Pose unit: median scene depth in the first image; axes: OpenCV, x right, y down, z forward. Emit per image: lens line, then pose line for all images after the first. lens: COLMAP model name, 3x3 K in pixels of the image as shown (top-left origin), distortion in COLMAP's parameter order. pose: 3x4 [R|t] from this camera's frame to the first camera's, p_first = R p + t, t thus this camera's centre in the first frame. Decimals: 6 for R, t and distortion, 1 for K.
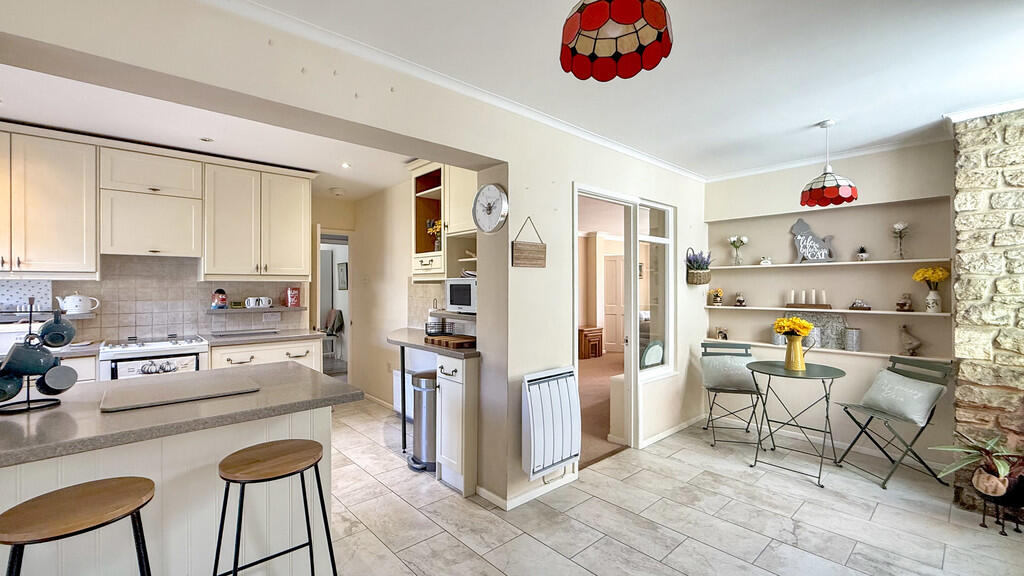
lens RADIAL K [[426.9, 0, 506.5], [0, 426.9, 285.6], [0, 0, 1]] dist [-0.001397, -0.000073]
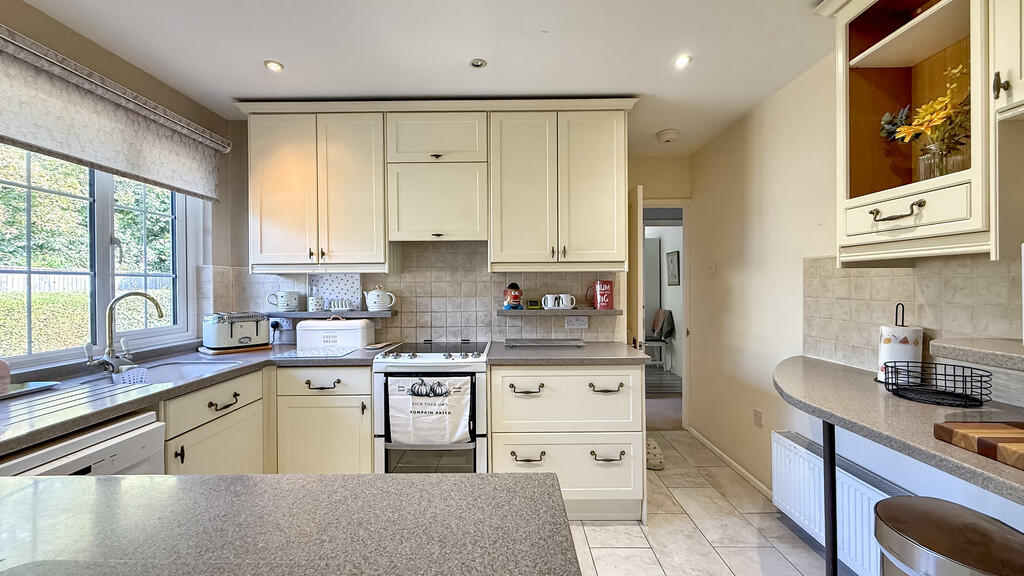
lens RADIAL K [[426.9, 0, 506.5], [0, 426.9, 285.6], [0, 0, 1]] dist [-0.001397, -0.000073]
pose [[0.743060, -0.000877, -0.669225, -0.209506], [0.006530, 0.999961, 0.005940, 0.009643], [0.669193, -0.008784, 0.743036, 0.511413]]
